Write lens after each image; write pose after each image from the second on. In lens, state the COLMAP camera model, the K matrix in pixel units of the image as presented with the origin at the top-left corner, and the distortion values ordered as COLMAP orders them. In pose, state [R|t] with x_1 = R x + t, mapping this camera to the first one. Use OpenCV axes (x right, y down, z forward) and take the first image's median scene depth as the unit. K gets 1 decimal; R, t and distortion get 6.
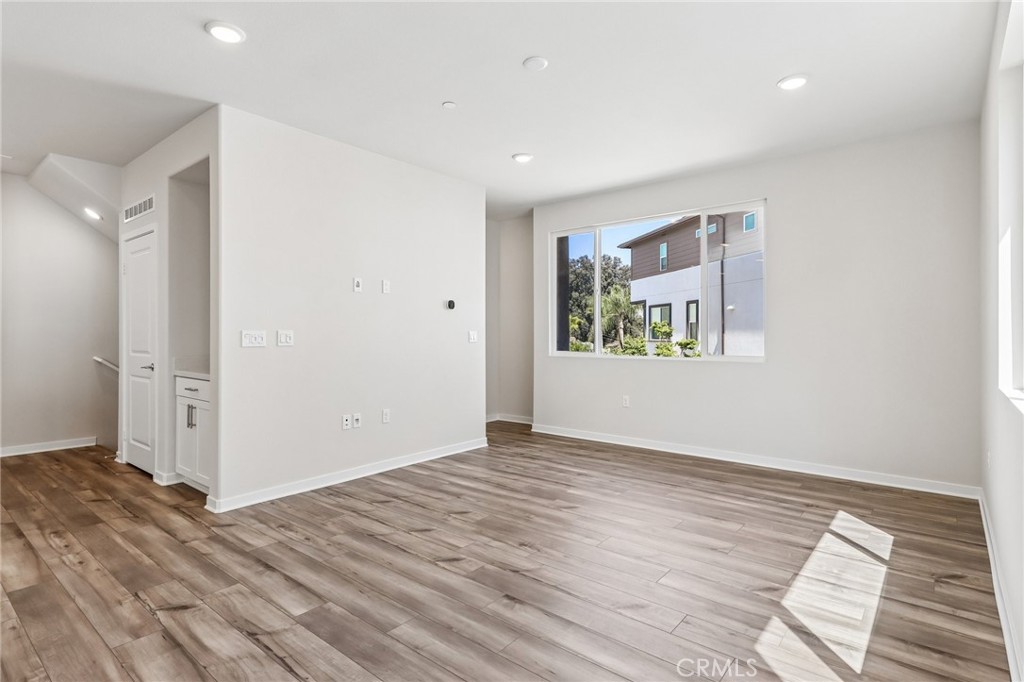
lens RADIAL K [[523.0, 0, 508.7], [0, 523.0, 335.4], [0, 0, 1]] dist [0.015103, -0.001899]
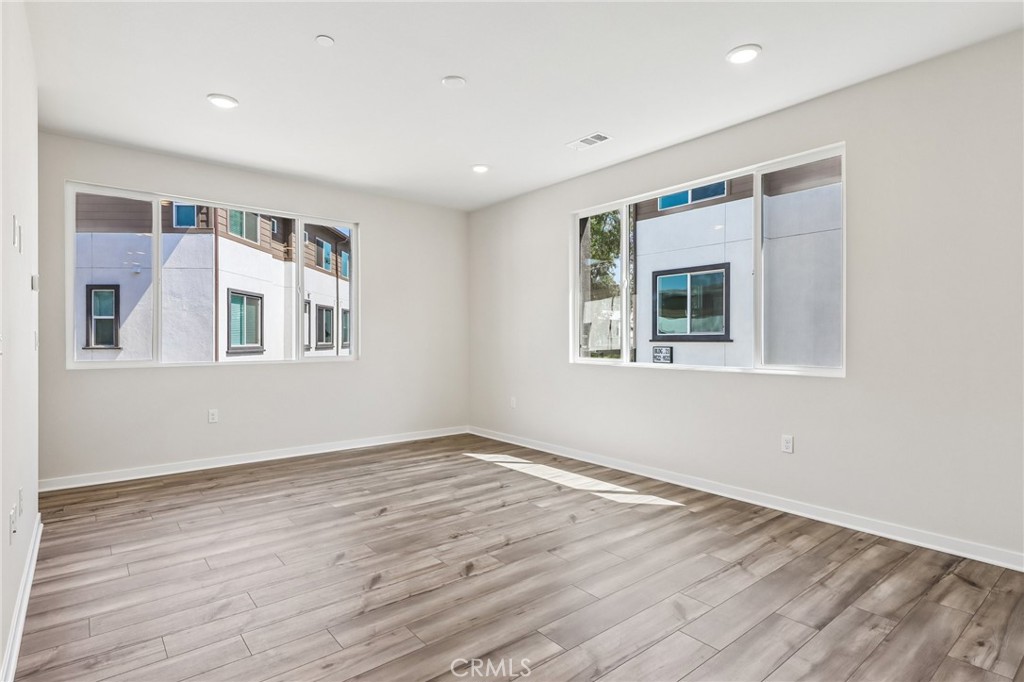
lens RADIAL K [[523.0, 0, 511.3], [0, 523.0, 344.7], [0, 0, 1]] dist [0.015103, -0.001899]
pose [[0.184678, -0.013398, 0.982708, -0.897599], [-0.000239, 0.999906, 0.013677, -0.001988], [-0.982799, -0.002760, 0.184657, 0.634438]]
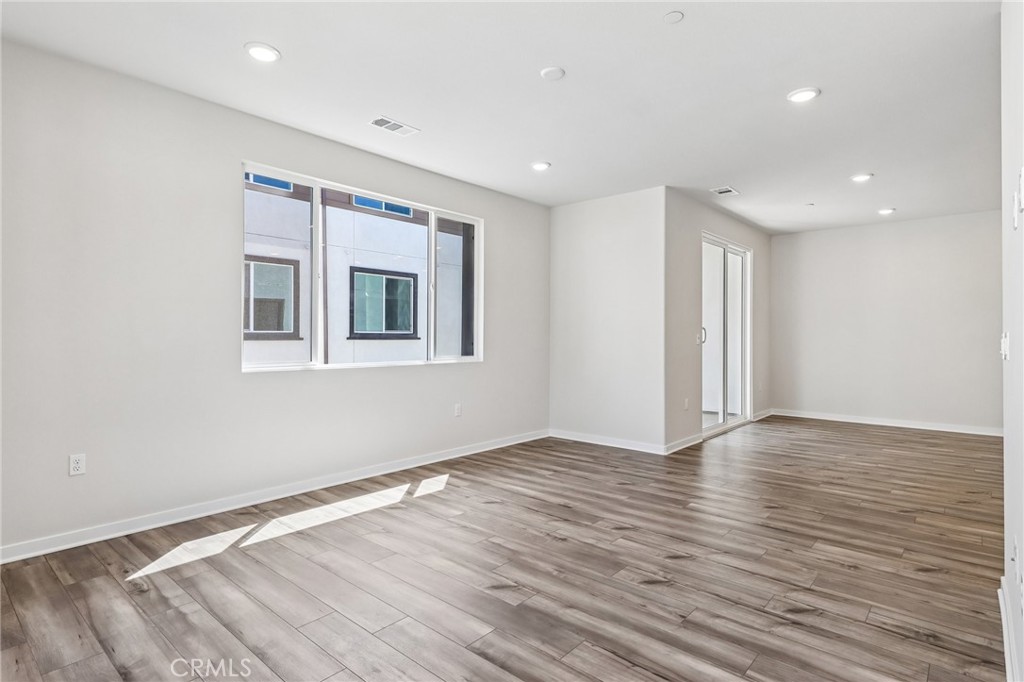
lens RADIAL K [[523.0, 0, 514.4], [0, 523.0, 333.3], [0, 0, 1]] dist [0.015103, -0.001899]
pose [[-0.999812, -0.004170, 0.018945, 0.096800], [-0.004268, 0.999978, -0.005122, -0.003361], [-0.018923, -0.005202, -0.999807, 1.867198]]
